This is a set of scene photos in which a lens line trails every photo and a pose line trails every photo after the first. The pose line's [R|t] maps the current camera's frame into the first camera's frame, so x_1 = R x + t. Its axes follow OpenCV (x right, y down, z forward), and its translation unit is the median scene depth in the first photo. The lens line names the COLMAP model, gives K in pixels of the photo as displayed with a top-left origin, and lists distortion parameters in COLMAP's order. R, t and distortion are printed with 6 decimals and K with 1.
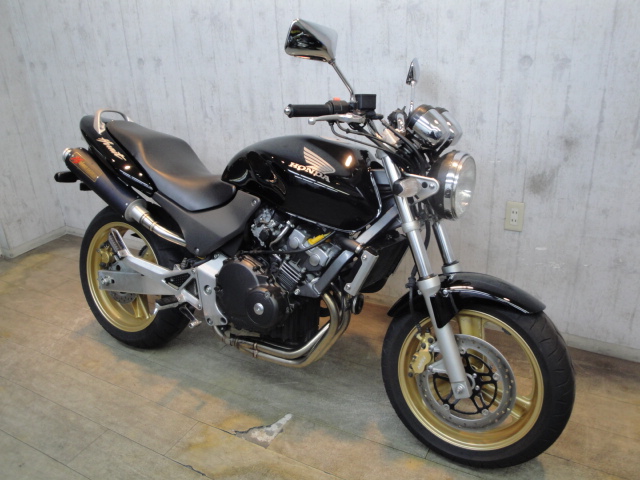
lens RADIAL K [[531.0, 0, 322.6], [0, 531.0, 236.6], [0, 0, 1]] dist [-0.189687, 0.165777]
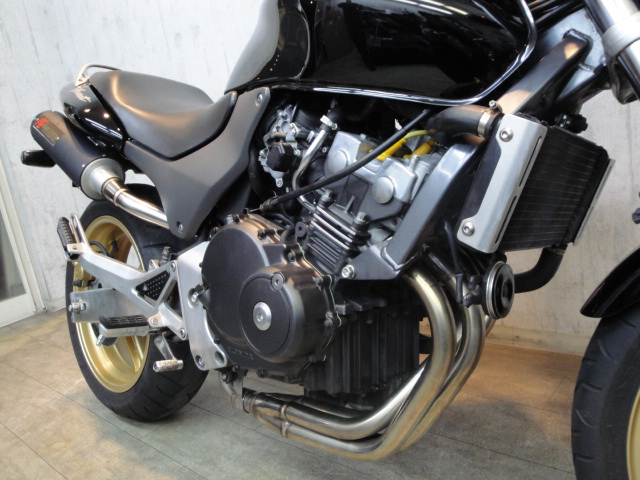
lens RADIAL K [[531.0, 0, 322.6], [0, 531.0, 236.6], [0, 0, 1]] dist [-0.189687, 0.165777]
pose [[0.967503, -0.068673, -0.243355, 0.031804], [0.026741, 0.984805, -0.171594, 0.130970], [0.251441, 0.159510, 0.954638, 0.522093]]
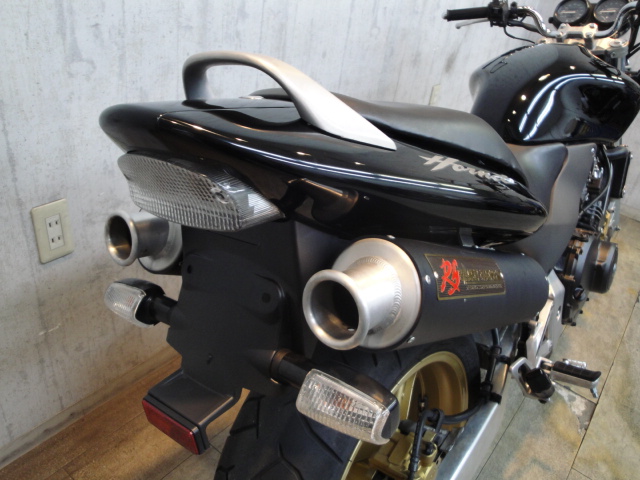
lens RADIAL K [[531.0, 0, 322.6], [0, 531.0, 236.6], [0, 0, 1]] dist [-0.189687, 0.165777]
pose [[0.159313, -0.446943, 0.880262, -0.758661], [0.278291, 0.875822, 0.394323, -0.293652], [-0.947192, 0.182148, 0.263910, 1.070595]]
